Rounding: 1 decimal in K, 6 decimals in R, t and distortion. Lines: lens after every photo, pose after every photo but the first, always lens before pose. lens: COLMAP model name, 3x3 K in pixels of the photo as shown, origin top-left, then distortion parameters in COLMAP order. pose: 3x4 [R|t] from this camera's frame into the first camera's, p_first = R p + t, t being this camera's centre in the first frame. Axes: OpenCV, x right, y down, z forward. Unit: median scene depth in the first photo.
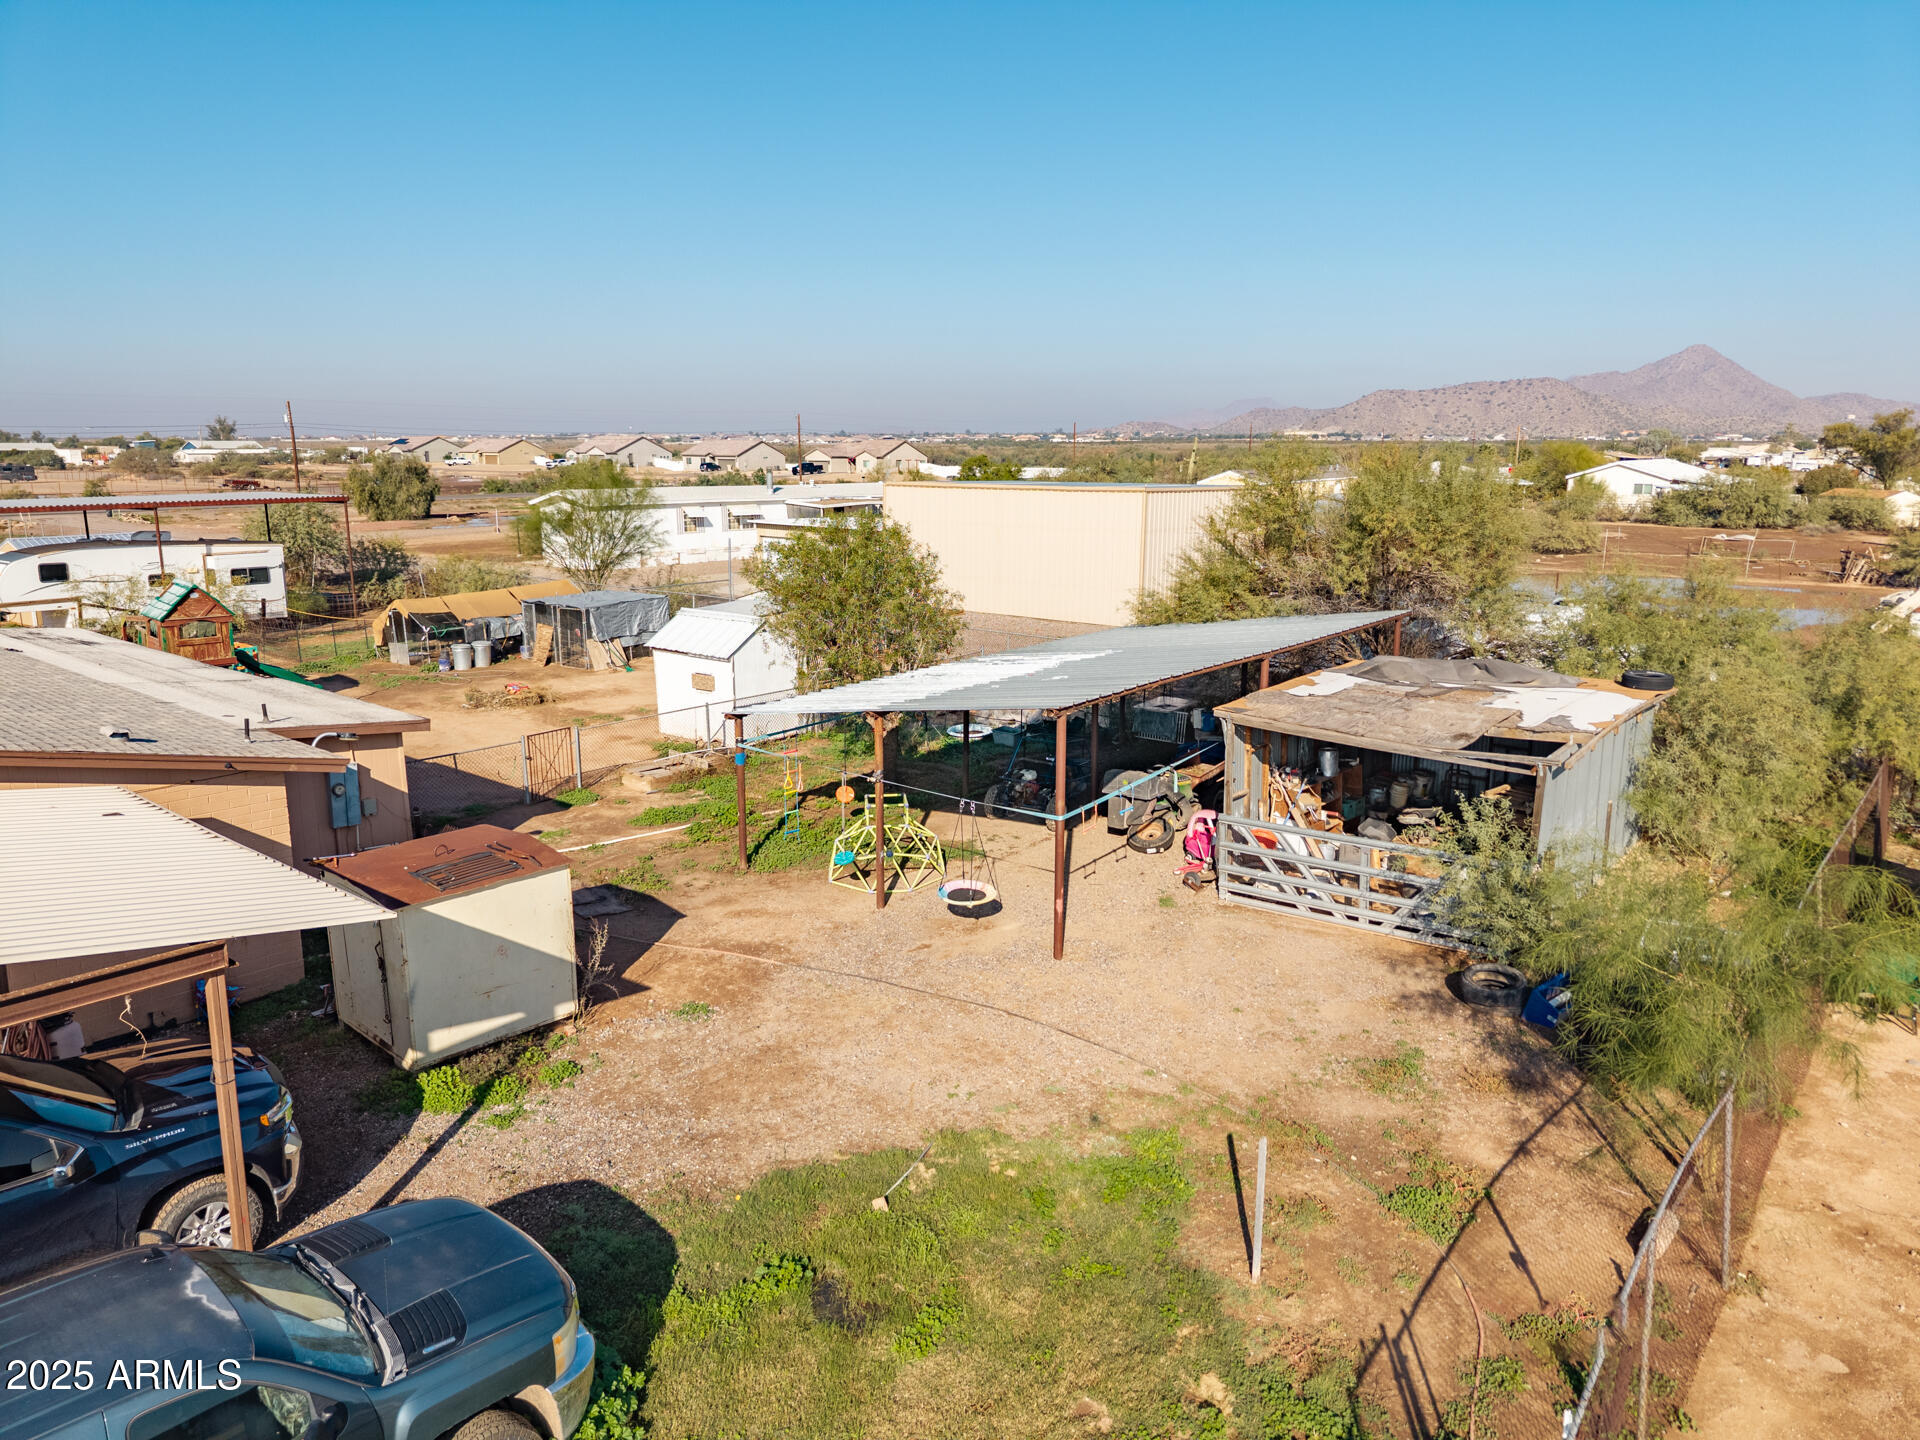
lens RADIAL K [[1281.1, 0, 955.8], [0, 1281.1, 712.9], [0, 0, 1]] dist [0.016943, -0.025872]
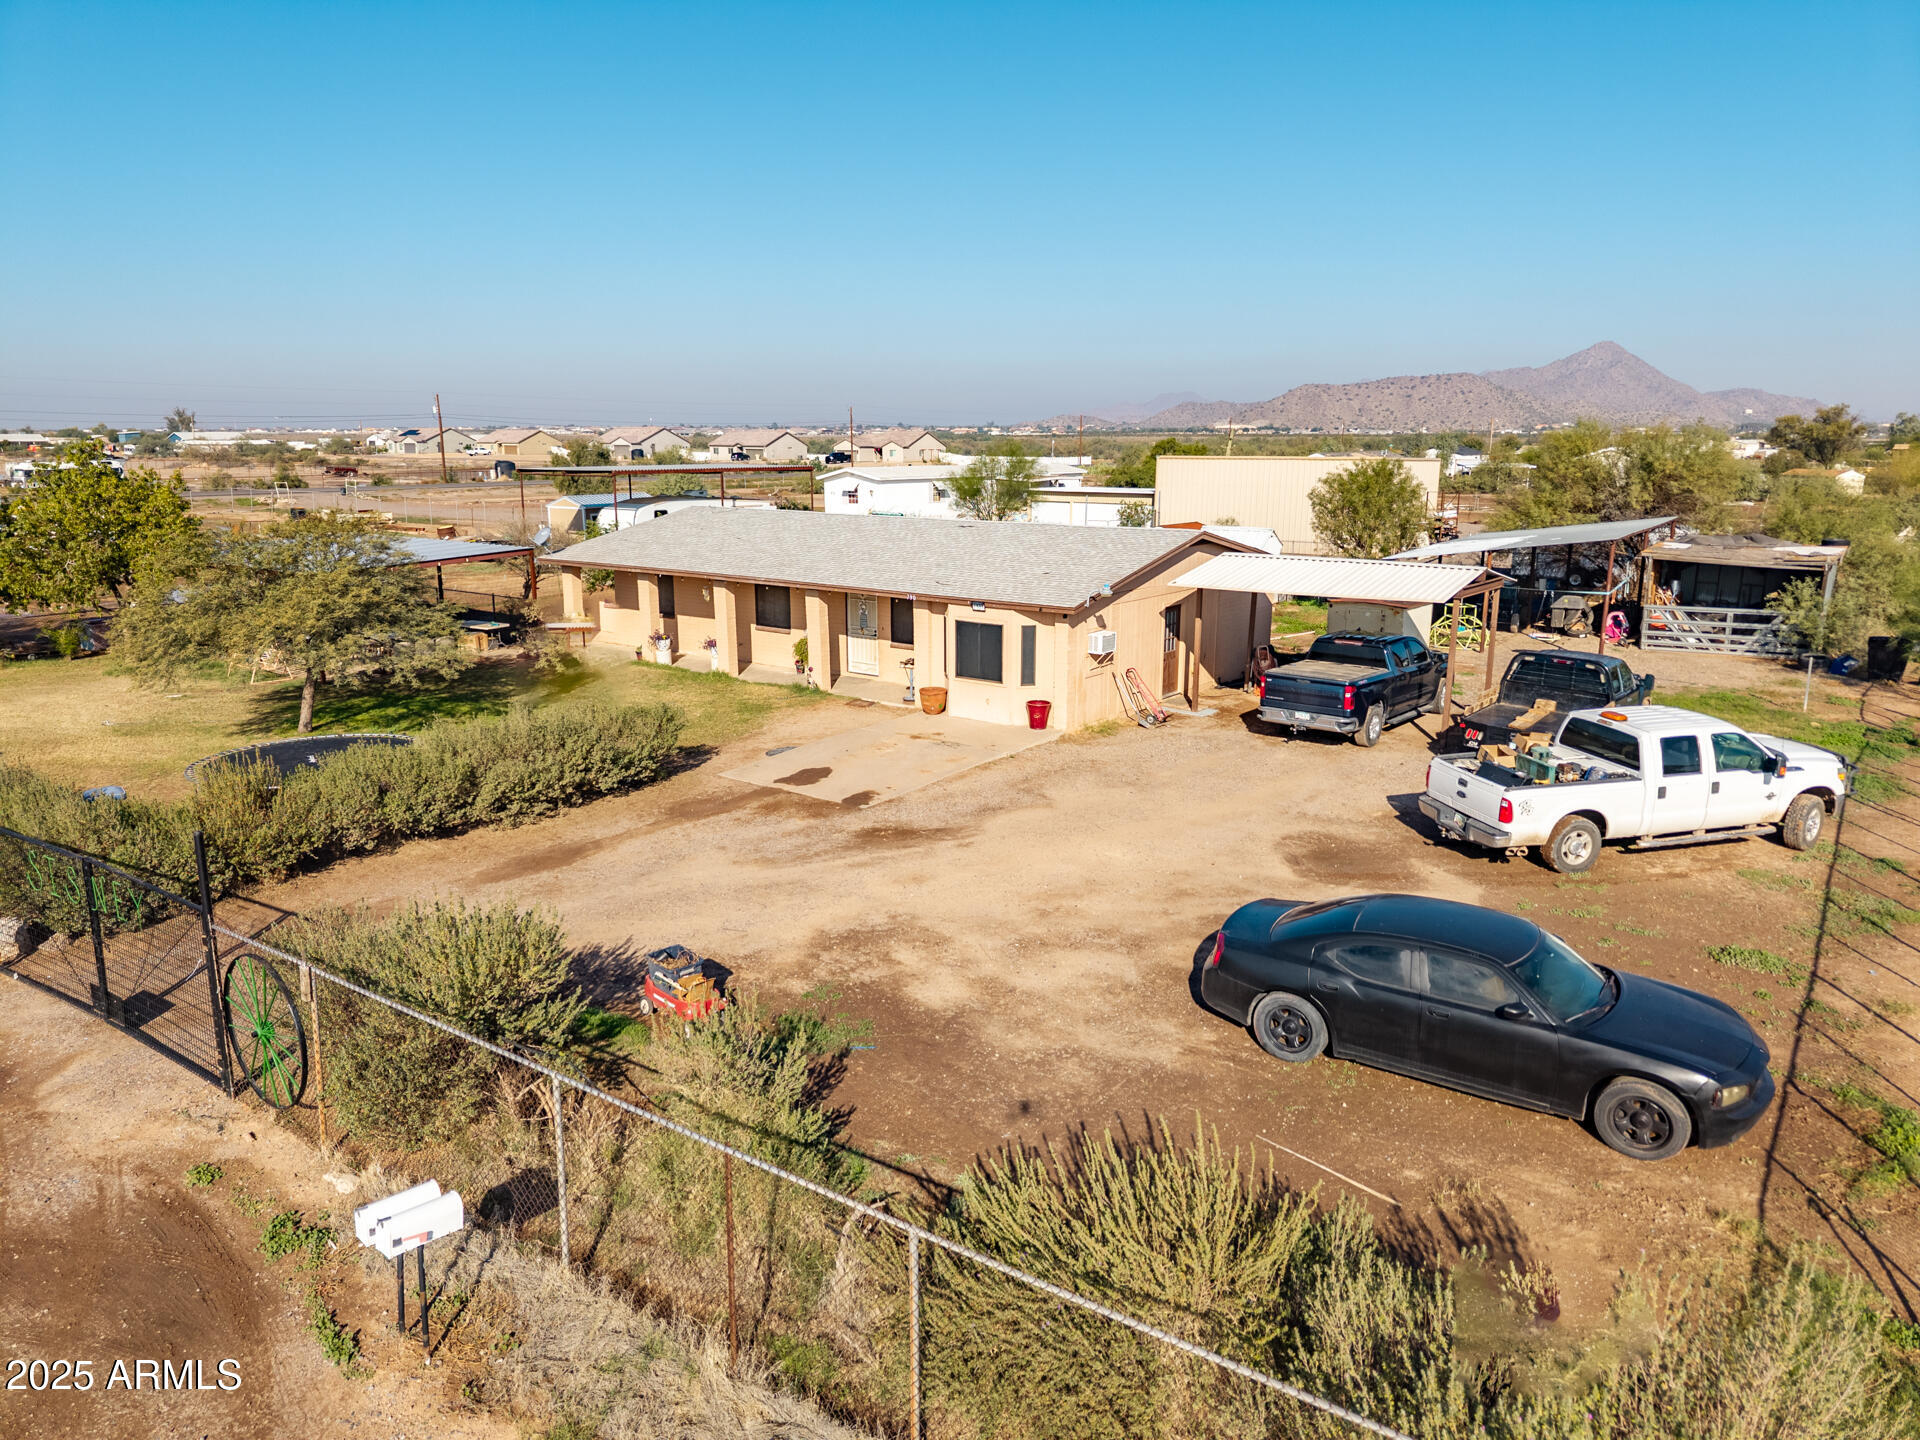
lens RADIAL K [[1281.1, 0, 956.7], [0, 1281.1, 717.6], [0, 0, 1]] dist [0.016943, -0.025872]
pose [[0.998342, -0.011970, 0.056306, -0.073525], [0.011500, 0.999896, 0.008663, 0.016878], [-0.056404, -0.008001, 0.998376, -0.070554]]
